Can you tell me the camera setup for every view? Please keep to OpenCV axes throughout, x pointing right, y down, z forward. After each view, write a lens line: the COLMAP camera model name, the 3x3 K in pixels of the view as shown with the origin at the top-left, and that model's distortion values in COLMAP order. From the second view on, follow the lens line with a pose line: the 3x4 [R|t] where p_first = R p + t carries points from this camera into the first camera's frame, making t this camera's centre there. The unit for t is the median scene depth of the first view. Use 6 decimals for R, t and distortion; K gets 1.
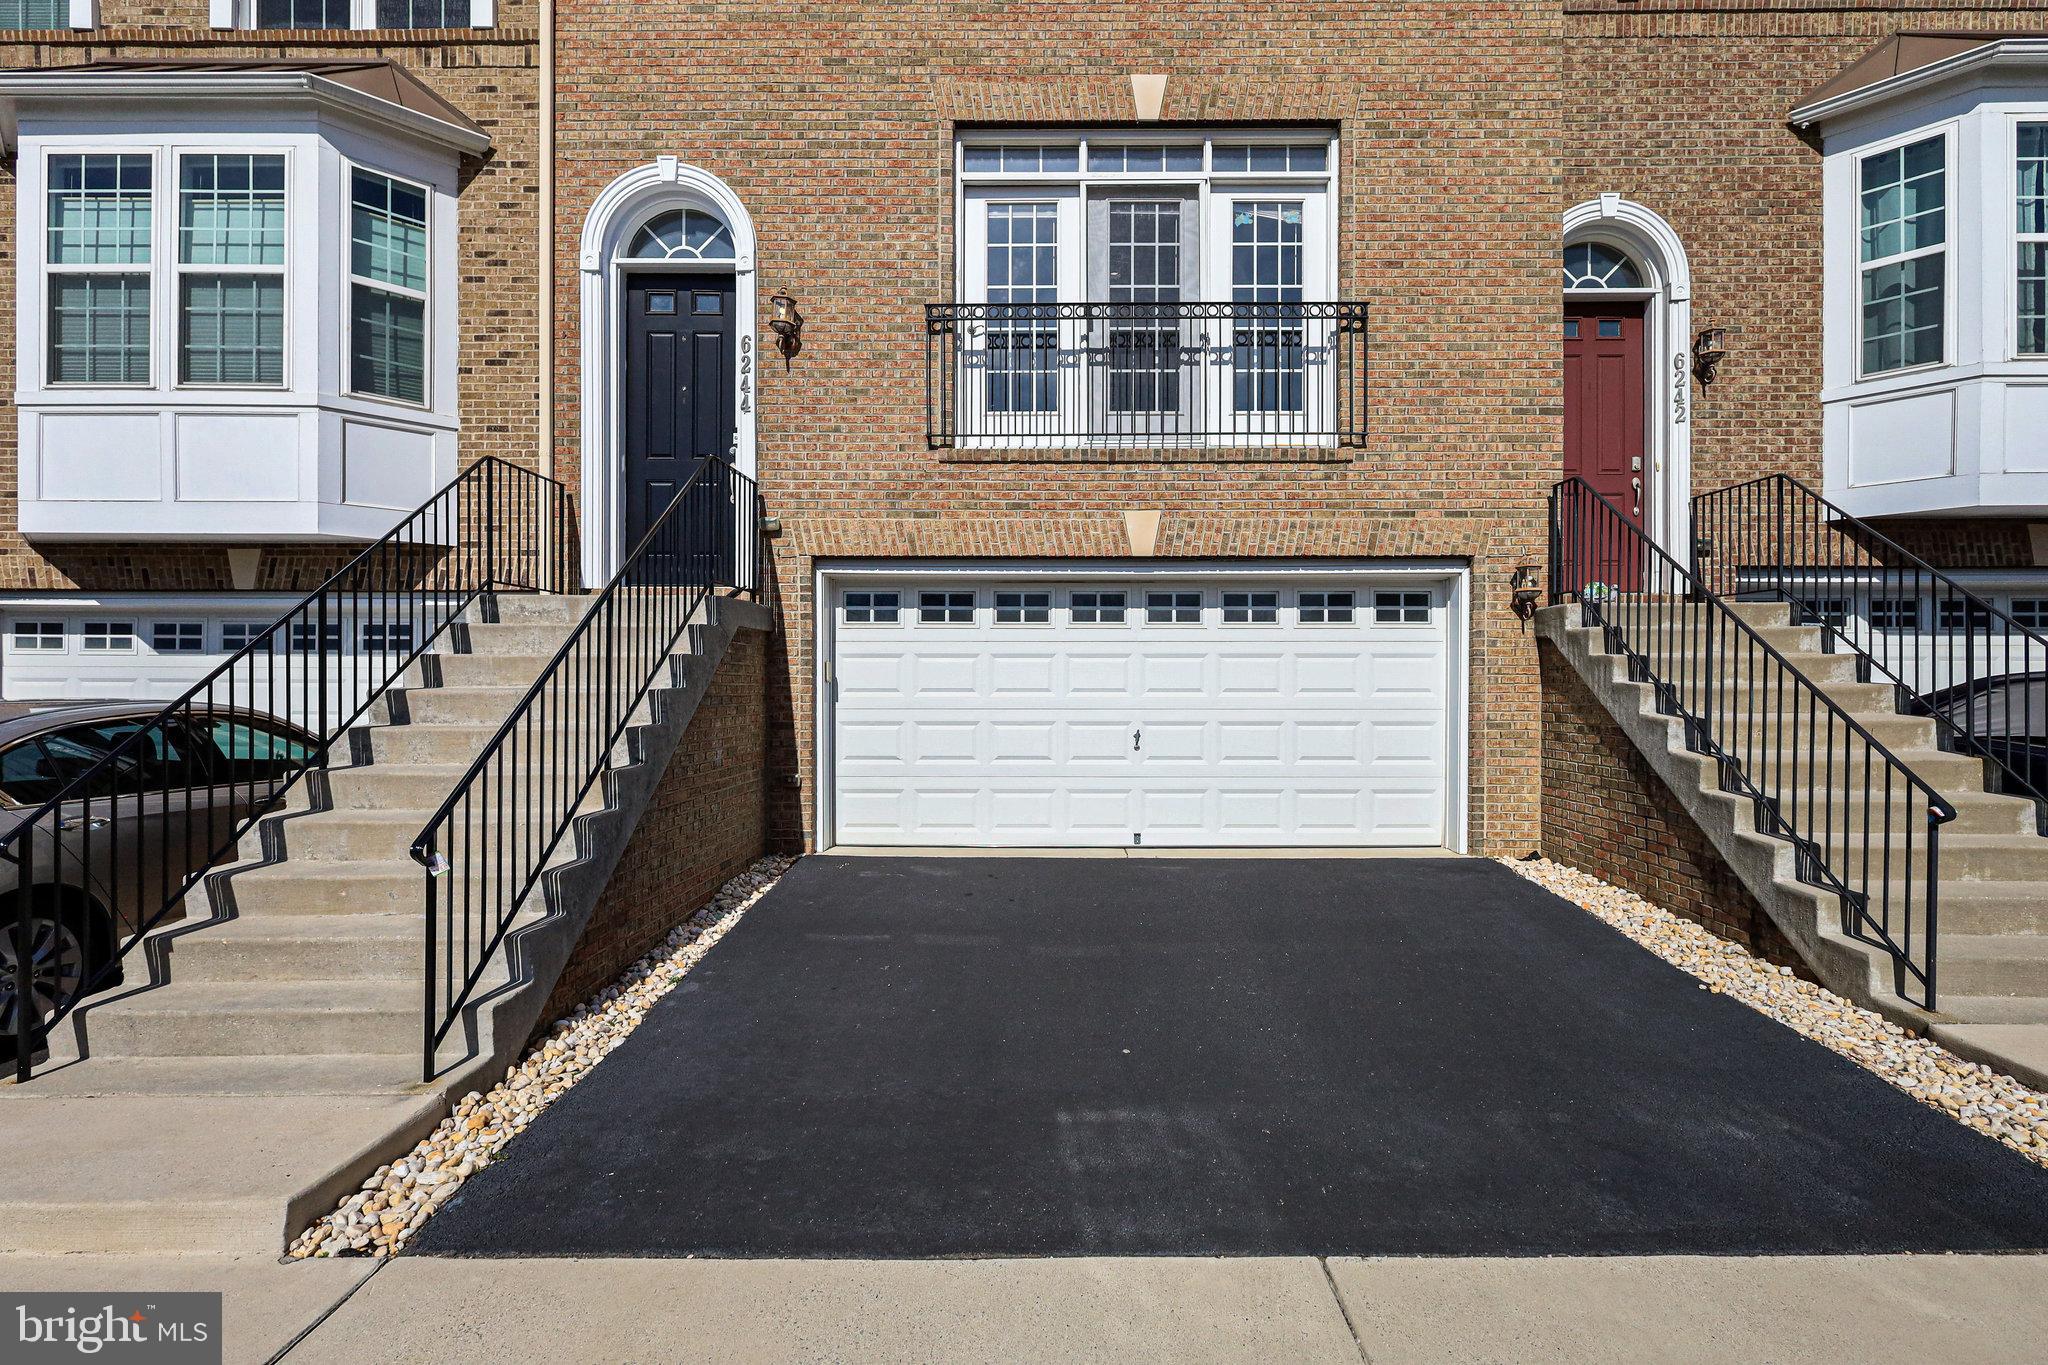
lens RADIAL K [[953.4, 0, 1017.9], [0, 953.4, 675.6], [0, 0, 1]] dist [0.000370, 0.000178]
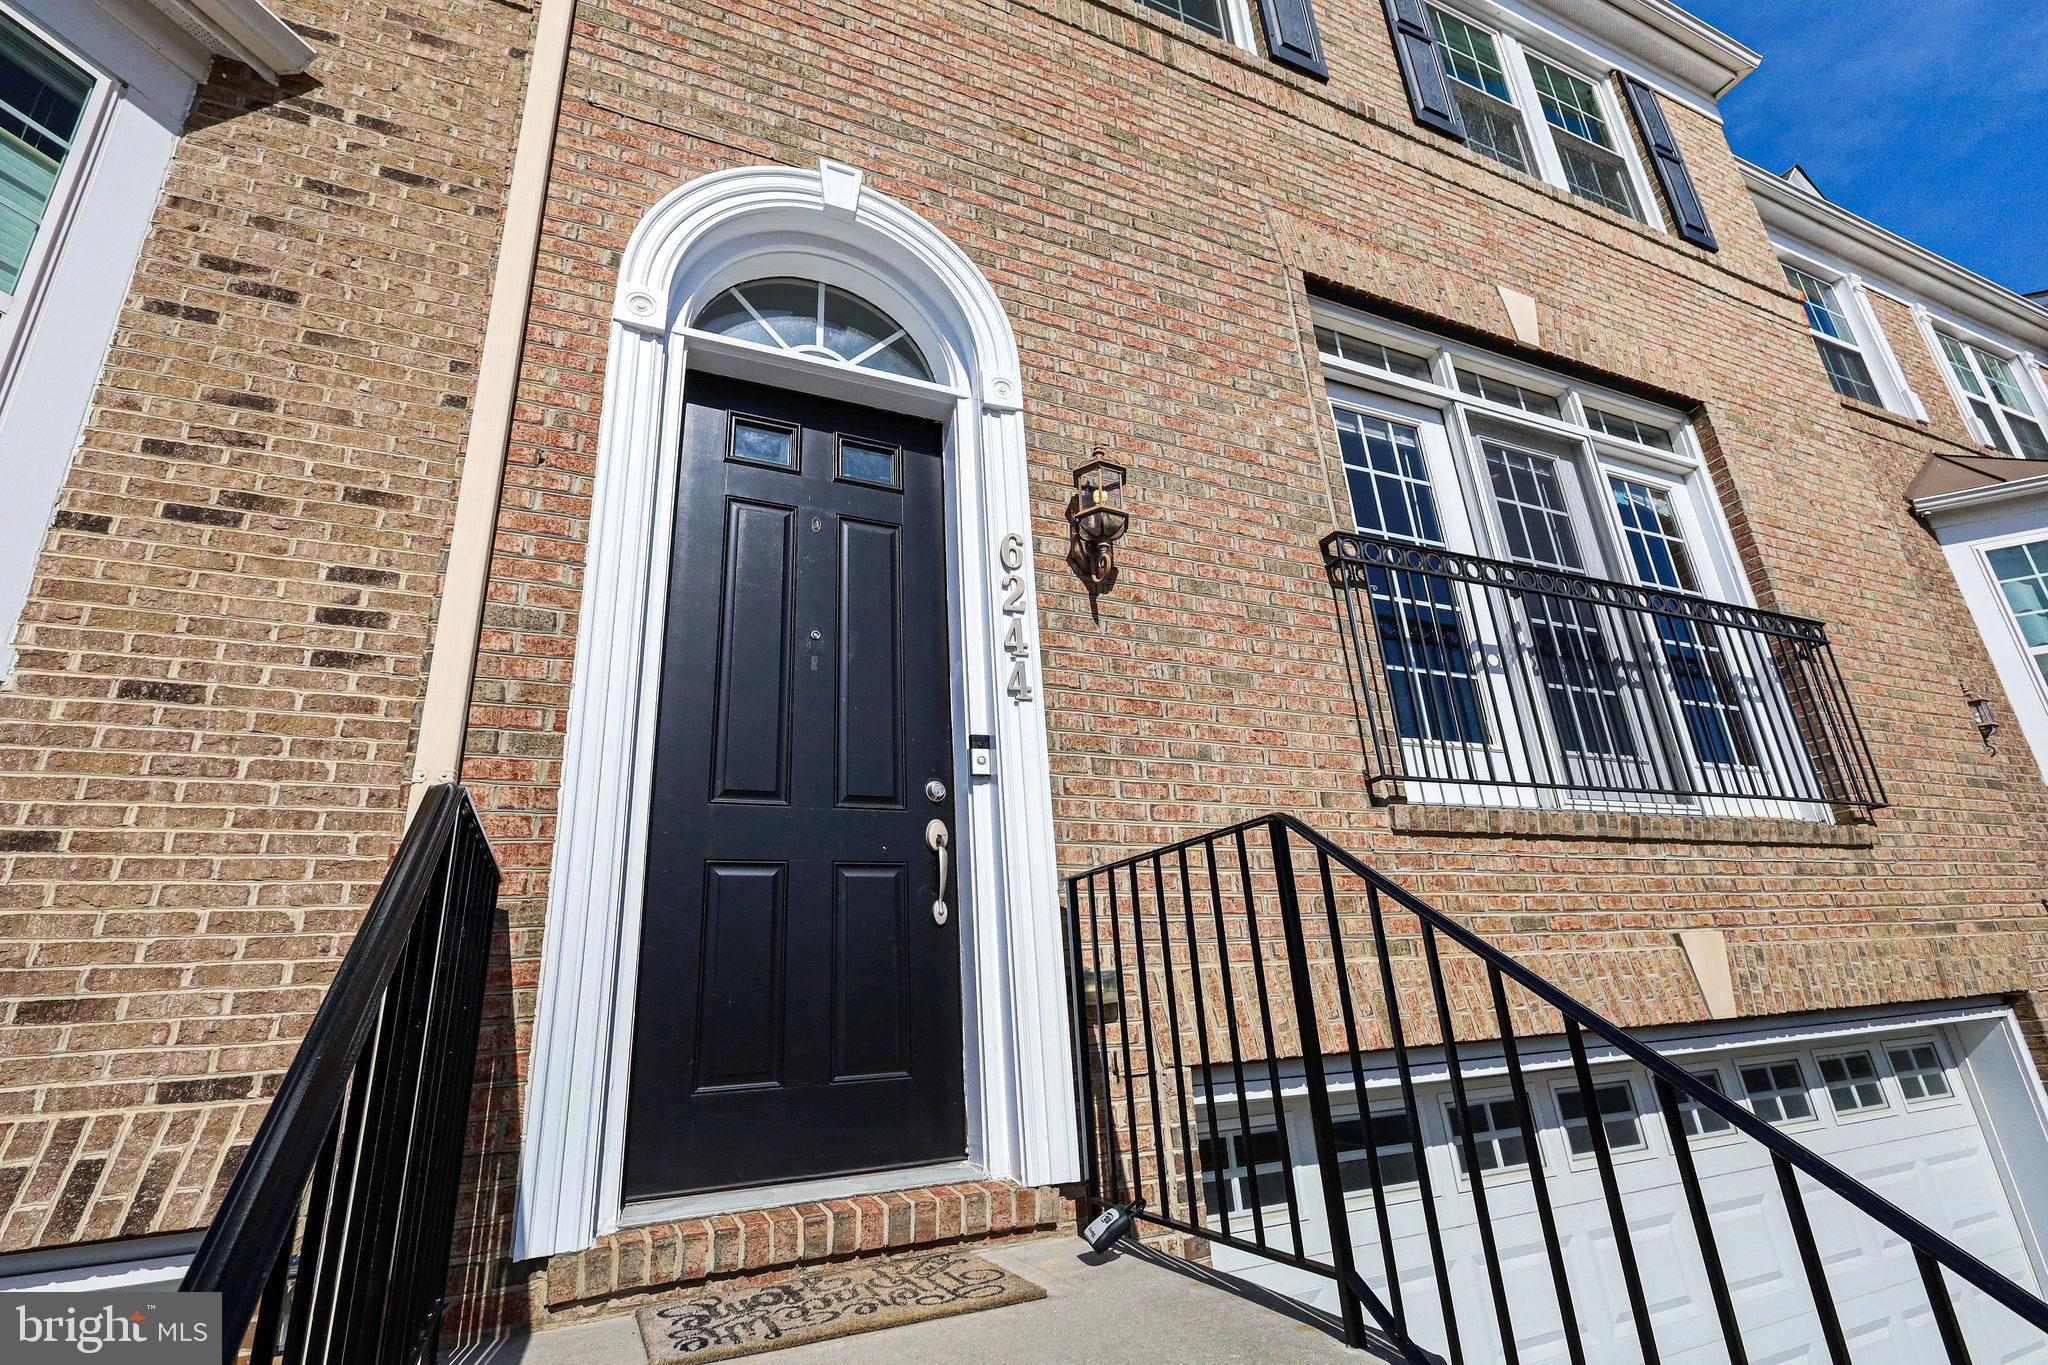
lens RADIAL K [[936.8, 0, 1039.2], [0, 936.8, 661.1], [0, 0, 1]] dist [0.000460, -0.000518]
pose [[0.904037, 0.096478, 0.416424, -0.441643], [0.053646, 0.940885, -0.334451, -0.155187], [-0.424074, 0.324696, 0.845419, 0.640609]]
